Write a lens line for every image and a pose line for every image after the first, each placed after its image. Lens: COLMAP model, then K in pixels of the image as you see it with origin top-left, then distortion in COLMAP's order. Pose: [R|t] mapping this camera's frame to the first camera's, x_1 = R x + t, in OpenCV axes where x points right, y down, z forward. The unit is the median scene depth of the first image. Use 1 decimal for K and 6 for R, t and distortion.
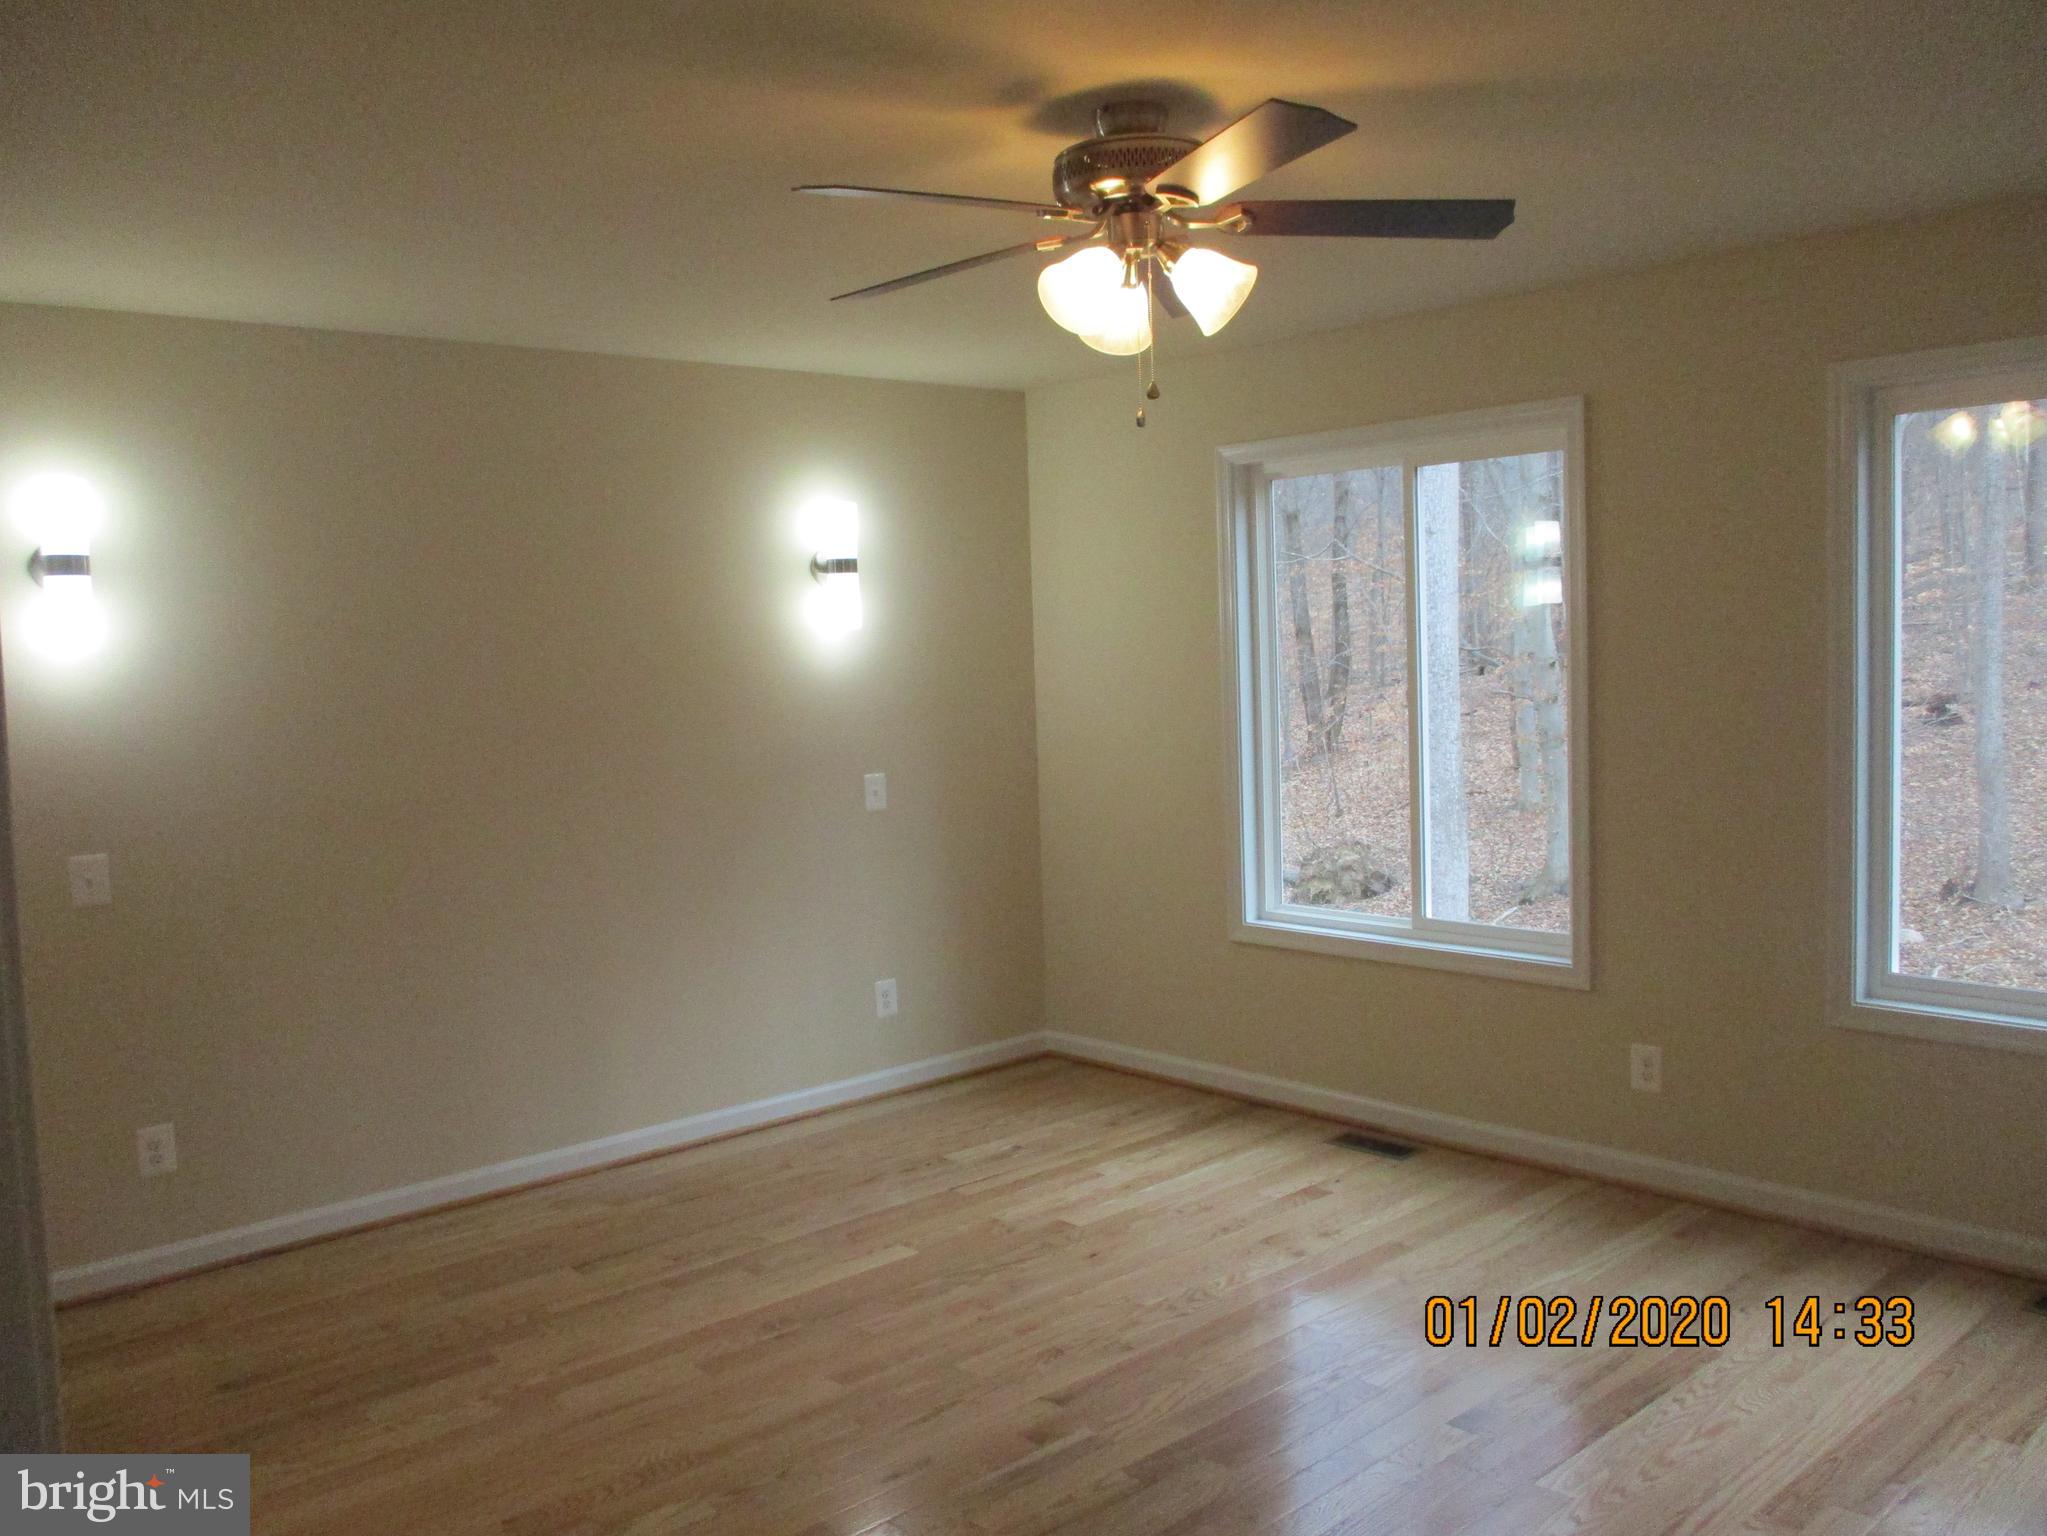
lens RADIAL K [[1688.4, 0, 1016.9], [0, 1688.4, 759.5], [0, 0, 1]] dist [-0.019969, 0.003596]
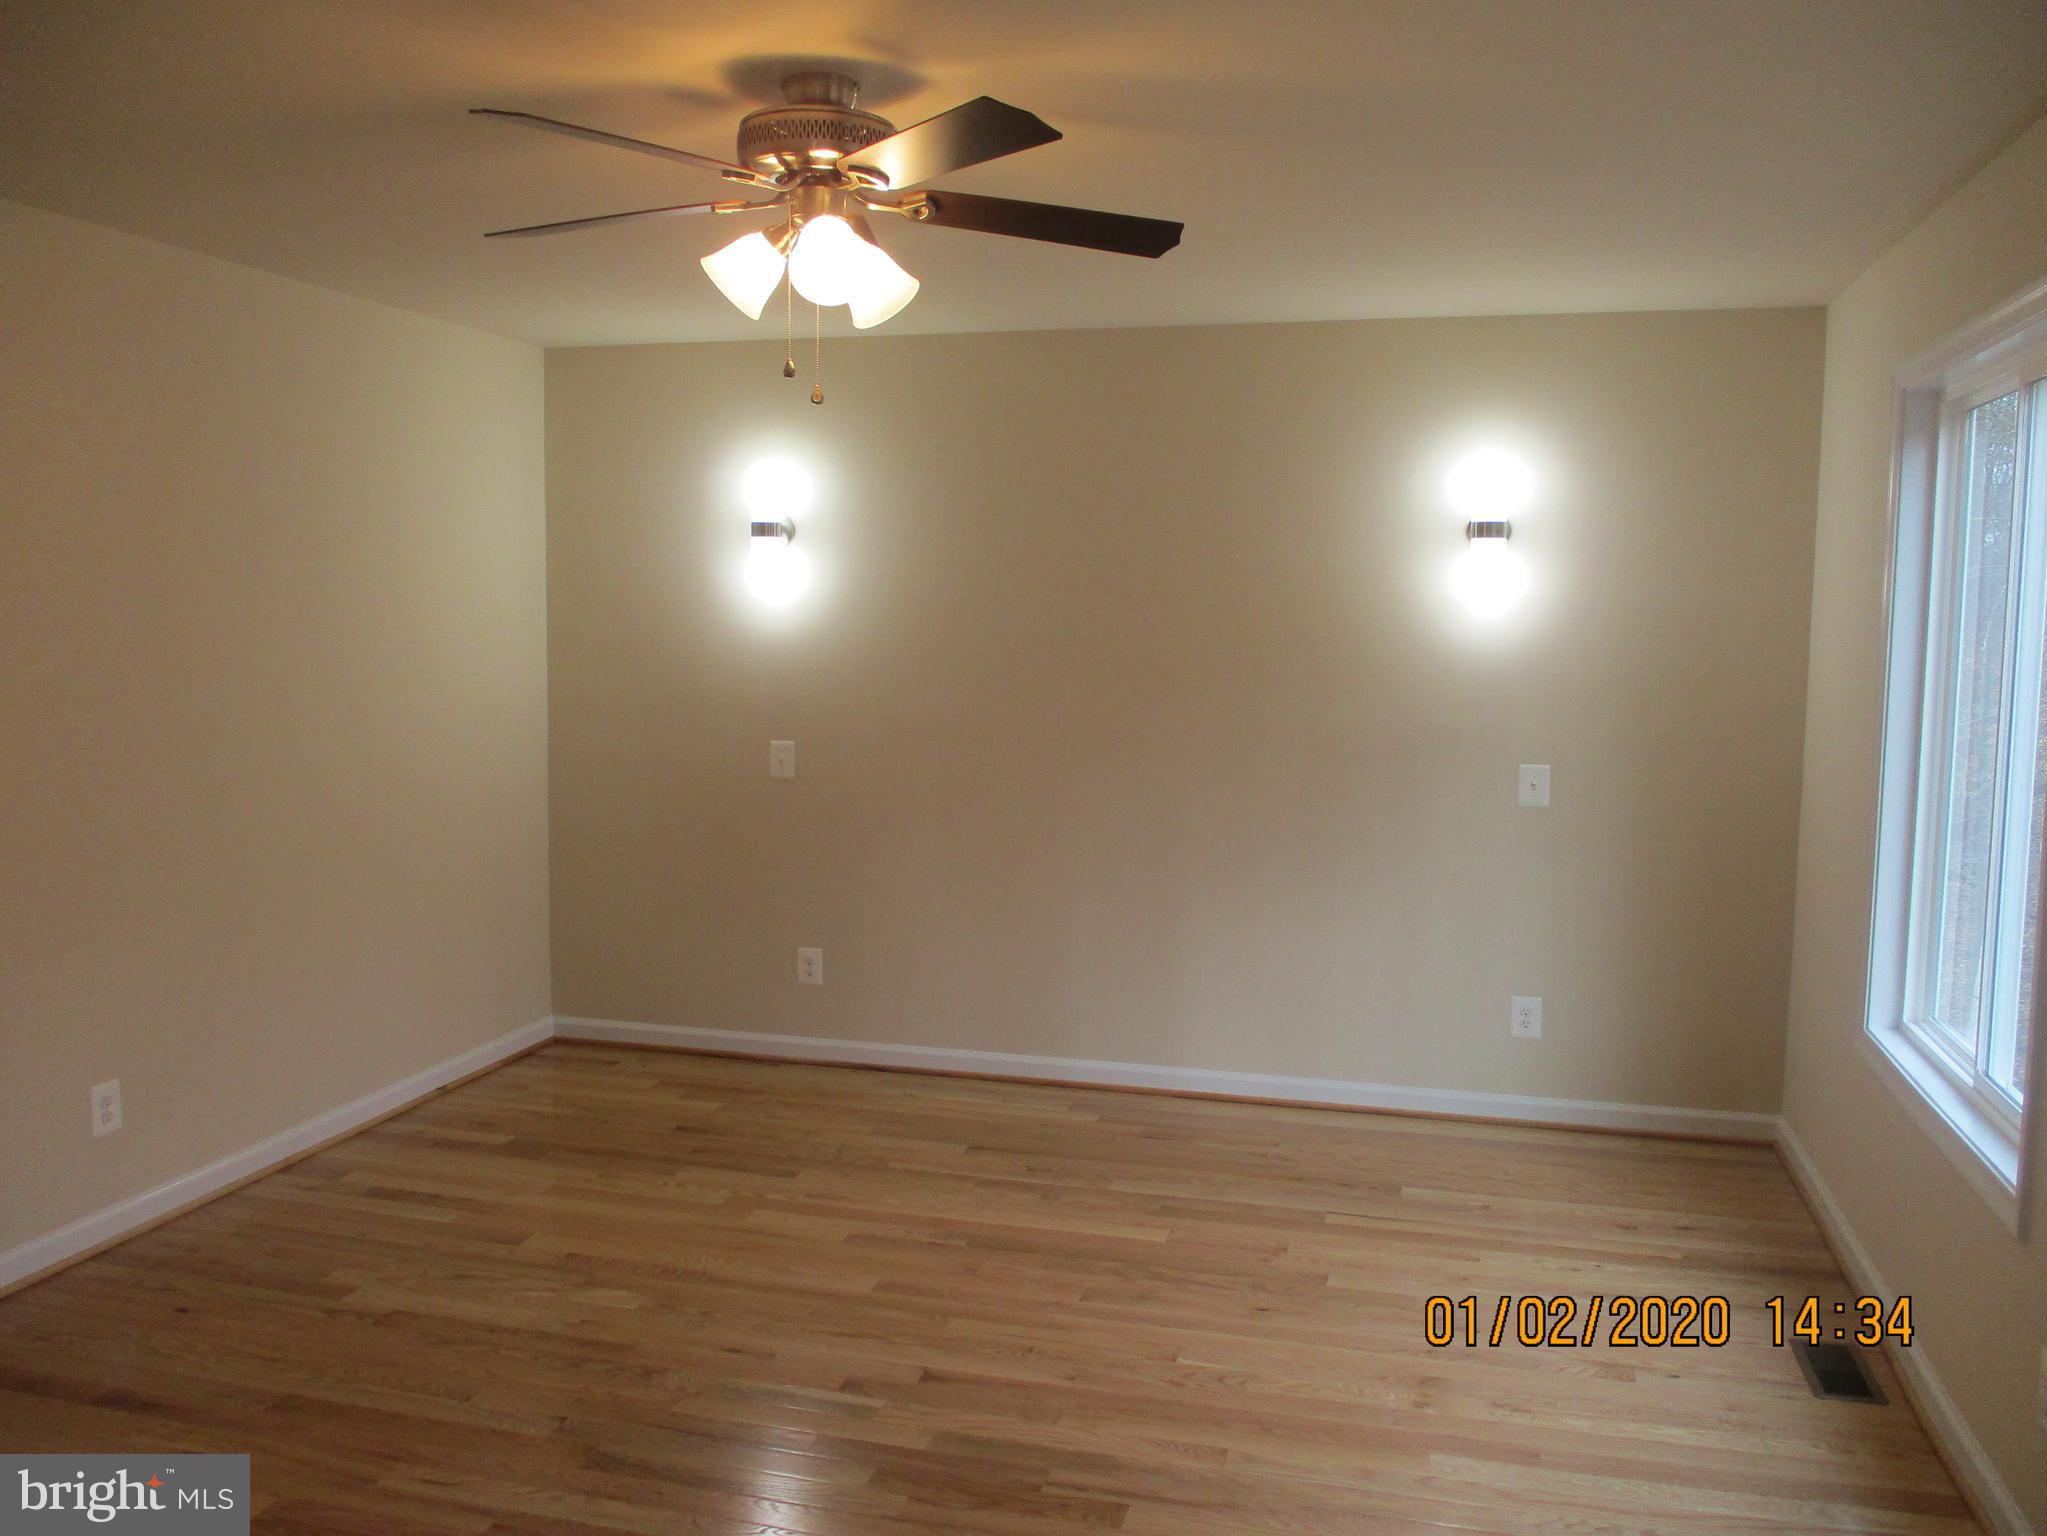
lens RADIAL K [[1688.4, 0, 1019.1], [0, 1688.4, 772.1], [0, 0, 1]] dist [-0.019969, 0.003596]
pose [[0.542264, 0.123851, -0.831030, 0.677824], [-0.089556, 0.991962, 0.089398, -0.057164], [0.835422, 0.025946, 0.548996, 0.389085]]
